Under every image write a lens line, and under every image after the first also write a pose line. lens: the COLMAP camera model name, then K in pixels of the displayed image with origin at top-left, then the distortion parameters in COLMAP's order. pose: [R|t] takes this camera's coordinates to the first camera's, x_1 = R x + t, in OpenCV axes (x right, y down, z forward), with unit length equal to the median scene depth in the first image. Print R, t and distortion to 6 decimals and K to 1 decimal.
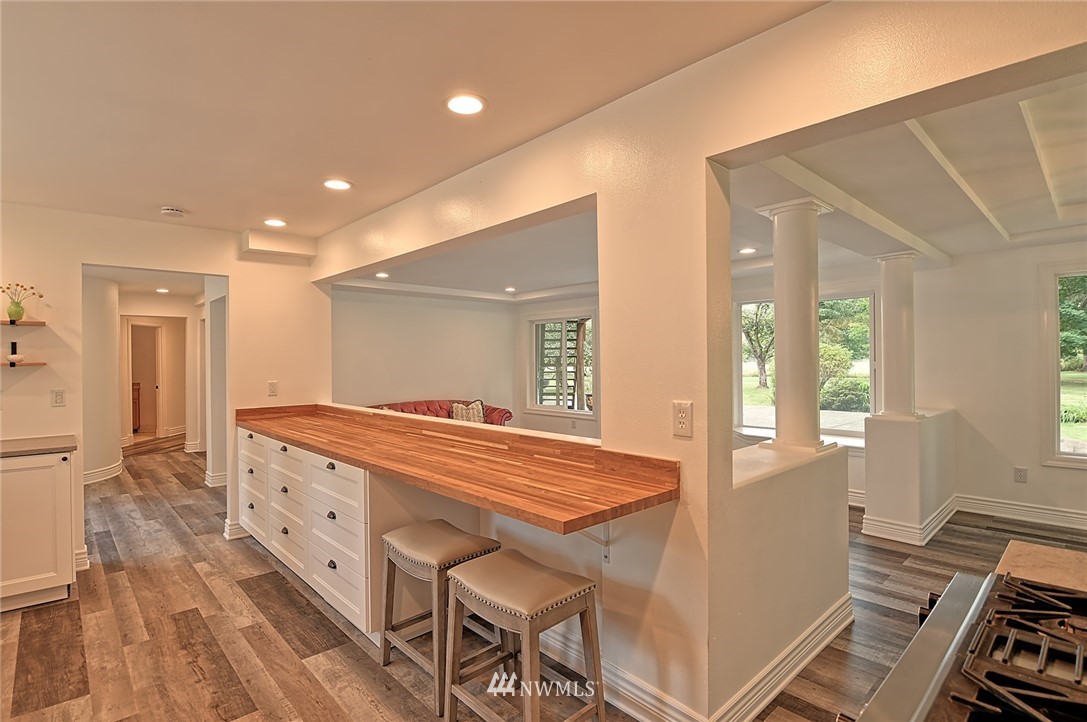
lens RADIAL K [[531.2, 0, 548.4], [0, 531.2, 359.1], [0, 0, 1]] dist [-0.003137, -0.012811]
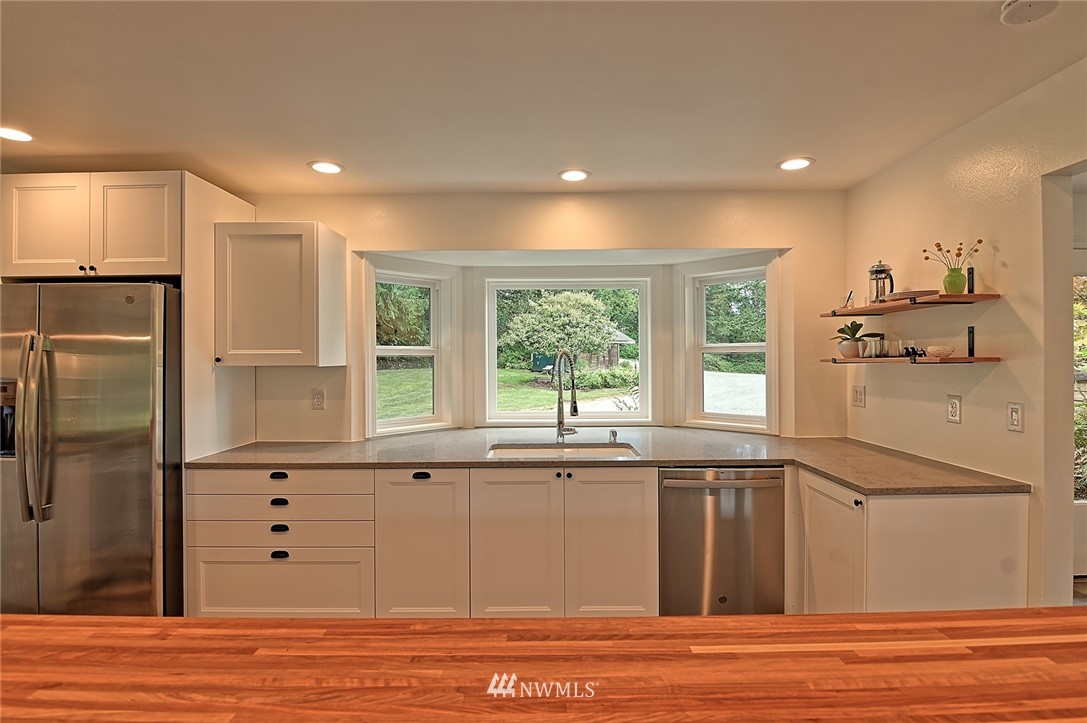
lens RADIAL K [[531.2, 0, 548.4], [0, 531.2, 359.6], [0, 0, 1]] dist [-0.003137, -0.012811]
pose [[-0.675223, 0.012639, -0.737505, -0.118179], [0.010945, 0.999915, 0.007115, -0.000571], [0.737532, -0.003267, -0.675304, 0.844814]]
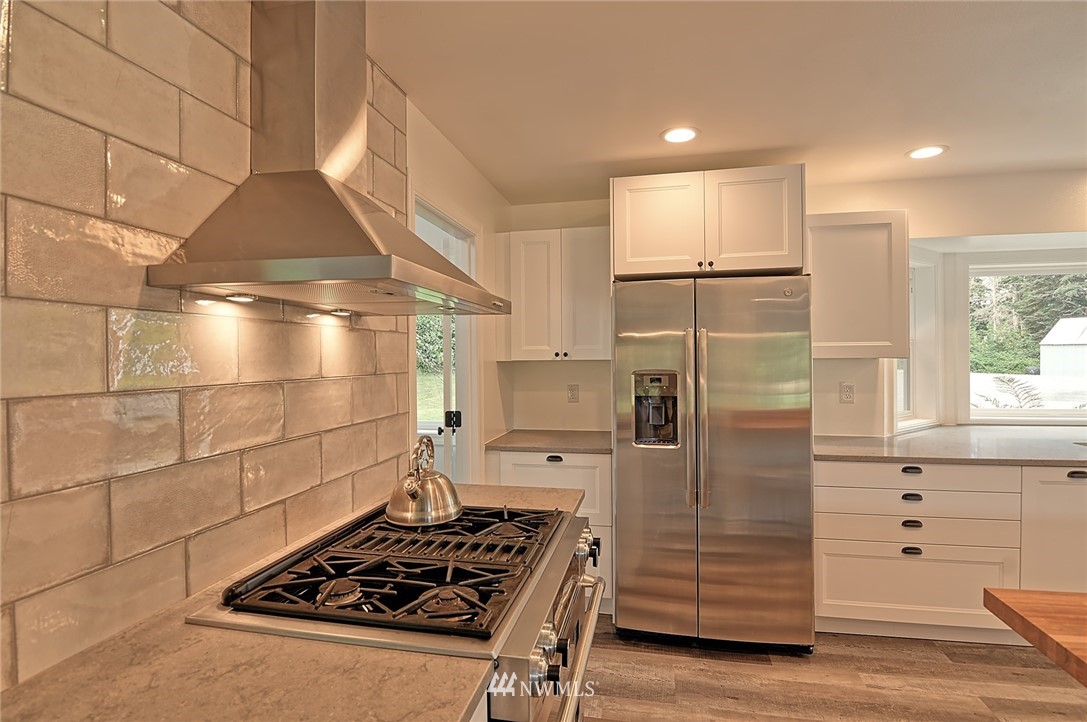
lens RADIAL K [[531.2, 0, 548.4], [0, 531.2, 359.1], [0, 0, 1]] dist [-0.003137, -0.012811]
pose [[-0.816571, 0.019494, -0.576916, 0.318344], [0.015507, 0.999810, 0.011834, -0.004047], [0.577037, 0.000717, -0.816718, 0.450989]]
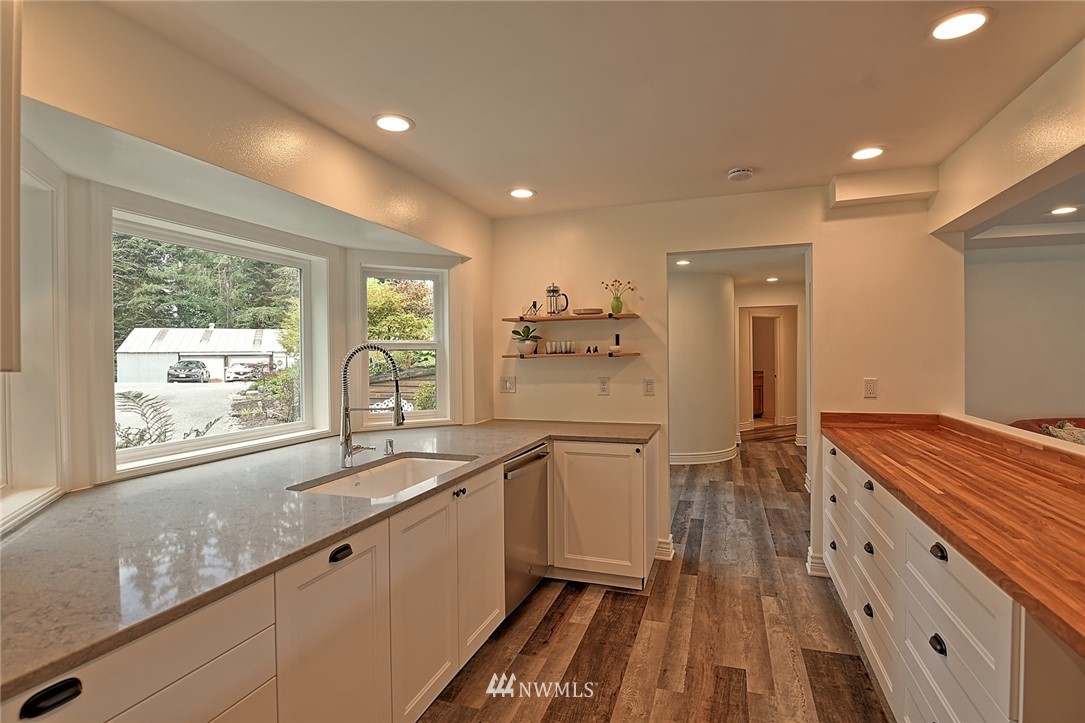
lens RADIAL K [[530.2, 0, 547.4], [0, 530.2, 359.6], [0, 0, 1]] dist [-0.003137, -0.012811]
pose [[0.470298, 0.012417, -0.882420, -0.090784], [0.006531, 0.999825, 0.017550, 0.000239], [0.882483, -0.014016, 0.470135, 0.278399]]
